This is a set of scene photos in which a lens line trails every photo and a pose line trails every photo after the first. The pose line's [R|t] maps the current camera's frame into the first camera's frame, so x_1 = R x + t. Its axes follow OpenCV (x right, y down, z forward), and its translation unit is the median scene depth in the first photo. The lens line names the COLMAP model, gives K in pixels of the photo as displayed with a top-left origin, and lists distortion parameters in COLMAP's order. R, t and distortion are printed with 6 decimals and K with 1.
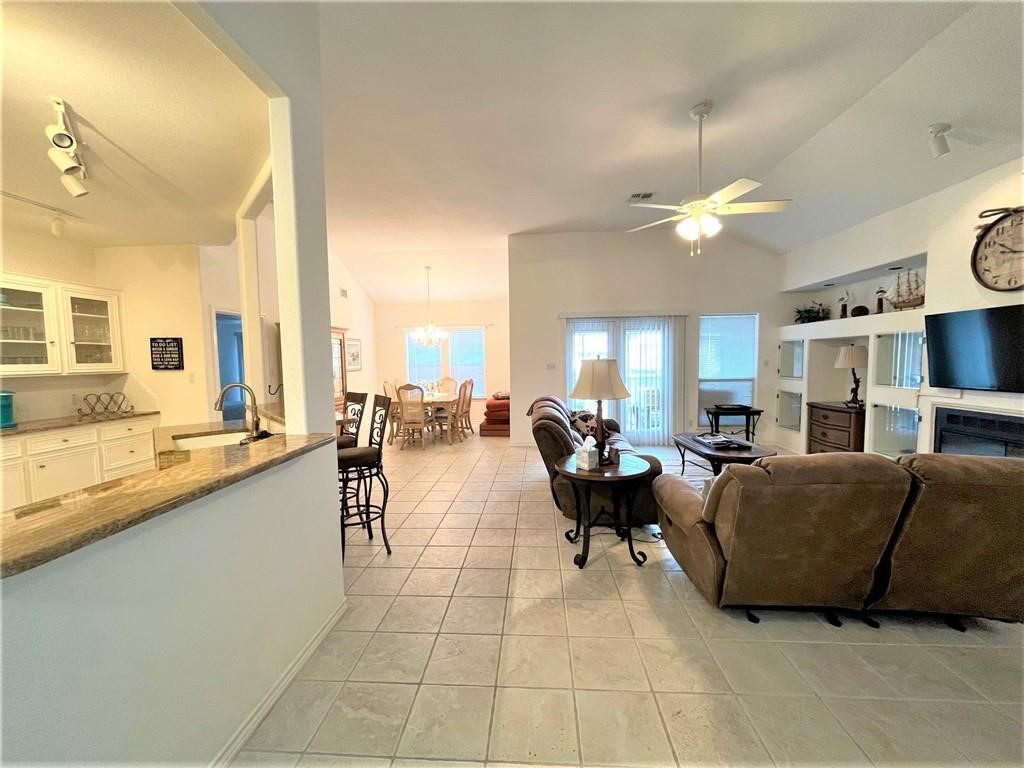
lens RADIAL K [[414.8, 0, 509.6], [0, 414.8, 385.7], [0, 0, 1]] dist [-0.002001, -0.000161]
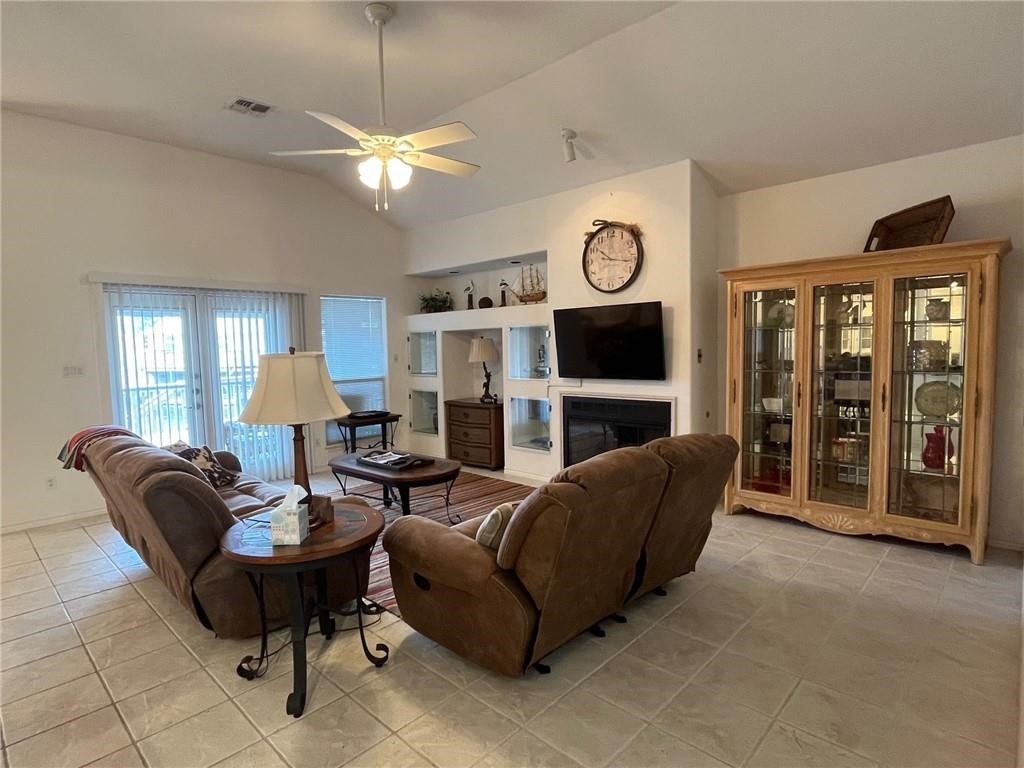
lens RADIAL K [[546.6, 0, 510.2], [0, 546.6, 385.8], [0, 0, 1]] dist [-0.000502, -0.000739]
pose [[0.637486, -0.054506, 0.768531, -0.122035], [0.061193, 0.997925, 0.020016, -0.009829], [-0.768028, 0.034269, 0.639499, 0.166742]]
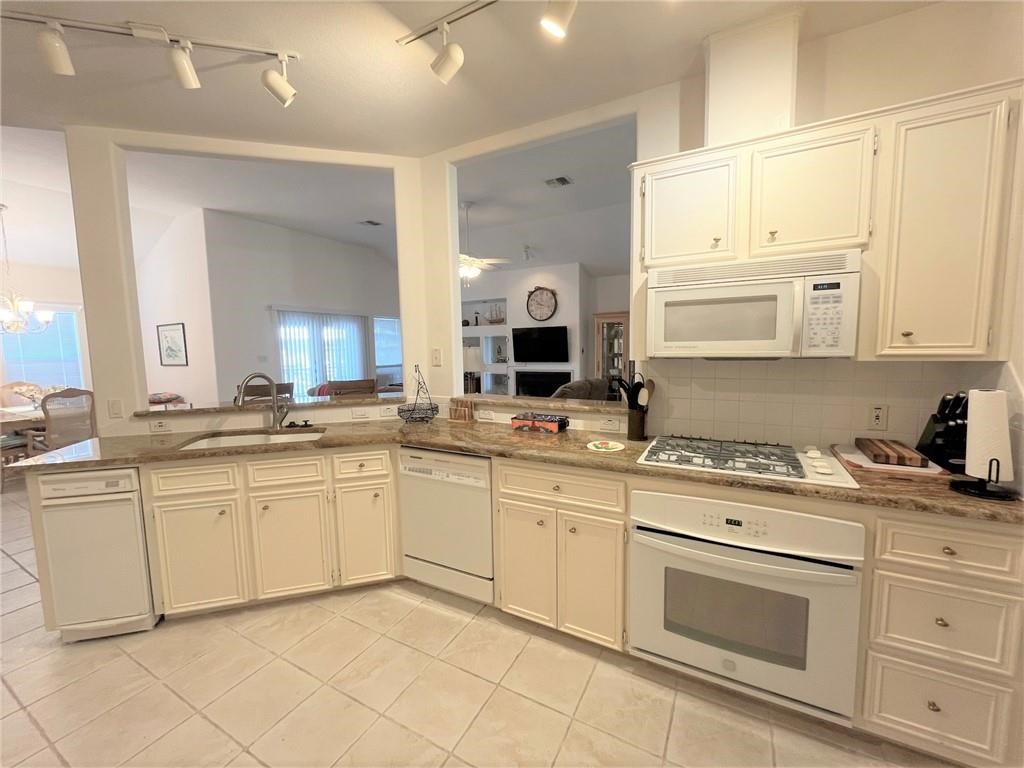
lens RADIAL K [[414.8, 0, 509.6], [0, 414.8, 385.7], [0, 0, 1]] dist [-0.002001, -0.000161]
pose [[0.422901, -0.078256, 0.902790, -0.785751], [0.069281, 0.996140, 0.053894, 0.005893], [-0.903523, 0.039754, 0.426691, 0.096168]]
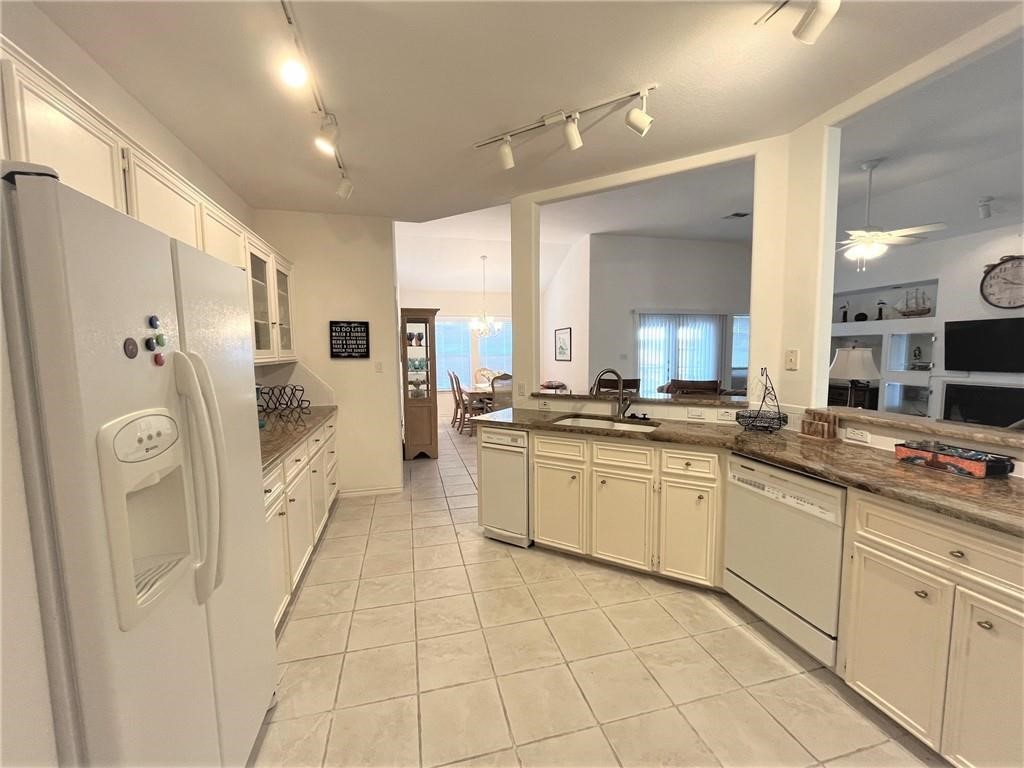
lens RADIAL K [[414.8, 0, 509.6], [0, 414.8, 385.7], [0, 0, 1]] dist [-0.002001, -0.000161]
pose [[0.950654, -0.018411, 0.309707, -0.780323], [0.013153, 0.999732, 0.019057, 0.007680], [-0.309975, -0.014043, 0.950641, 0.061259]]
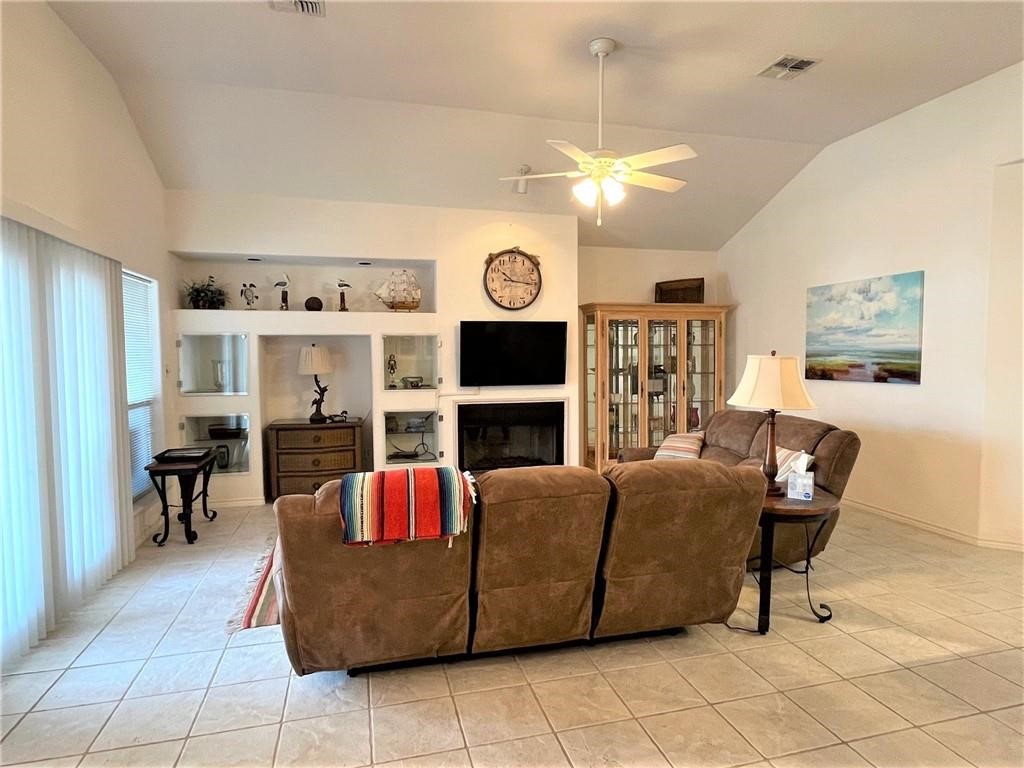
lens RADIAL K [[583.1, 0, 512.0], [0, 583.1, 384.0], [0, 0, 1]] dist [-0.003363, -0.000412]
pose [[-0.323317, -0.030386, 0.945803, -0.407679], [0.072238, 0.995775, 0.056686, -0.068508], [-0.943529, 0.086651, -0.319756, 1.145618]]
